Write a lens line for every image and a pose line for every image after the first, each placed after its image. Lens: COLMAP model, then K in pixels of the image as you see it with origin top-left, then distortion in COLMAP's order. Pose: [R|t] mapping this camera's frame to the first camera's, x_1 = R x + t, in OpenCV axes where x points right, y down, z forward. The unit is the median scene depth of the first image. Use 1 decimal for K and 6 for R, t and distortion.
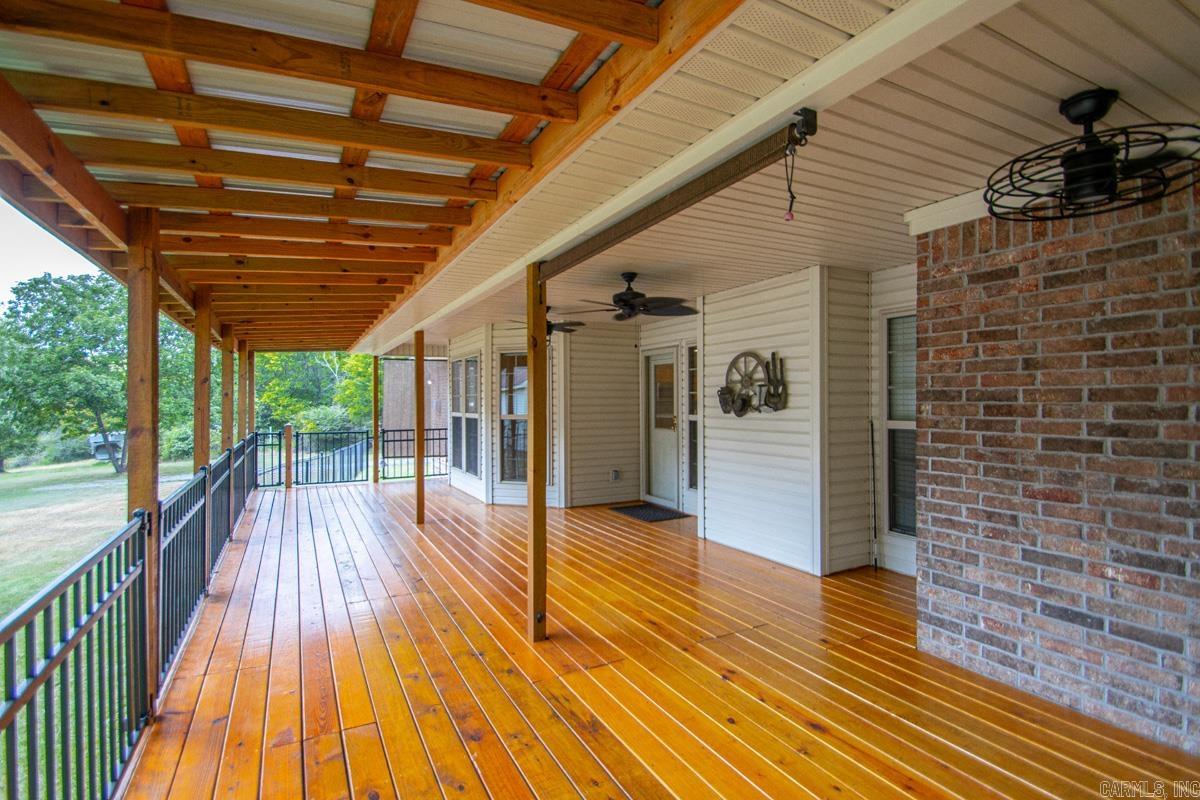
lens RADIAL K [[567.0, 0, 600.0], [0, 567.0, 400.0], [0, 0, 1]] dist [0.000886, 0.000092]
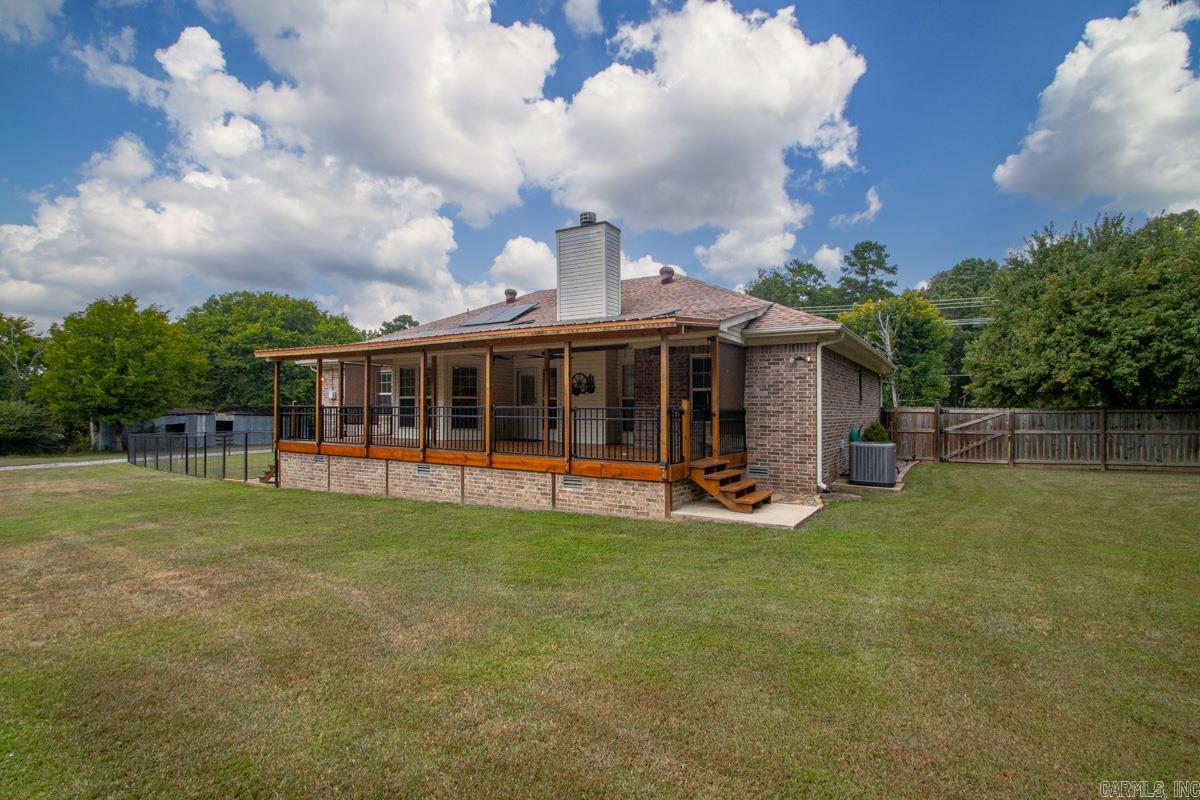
lens RADIAL K [[567.0, 0, 600.0], [0, 567.0, 400.0], [0, 0, 1]] dist [0.000886, 0.000092]
pose [[0.868868, 0.021702, 0.494569, -1.125718], [-0.014794, 0.999731, -0.017877, 0.106703], [-0.494823, 0.008216, 0.868955, -1.631106]]
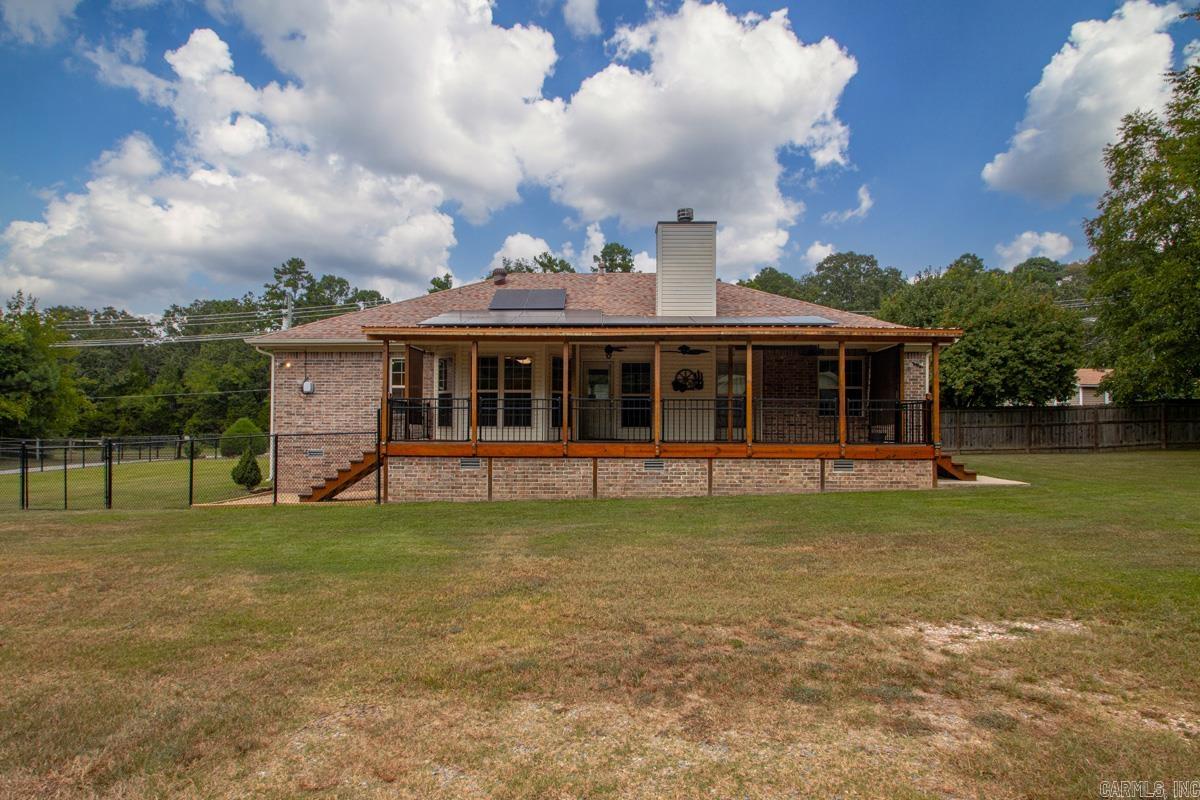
lens RADIAL K [[674.9, 0, 600.0], [0, 674.9, 400.0], [0, 0, 1]] dist [-0.002864, -0.000393]
pose [[0.500080, 0.034507, 0.865291, -3.062755], [-0.010202, 0.999371, -0.033958, 0.201246], [-0.865919, 0.008154, 0.500118, -0.351831]]
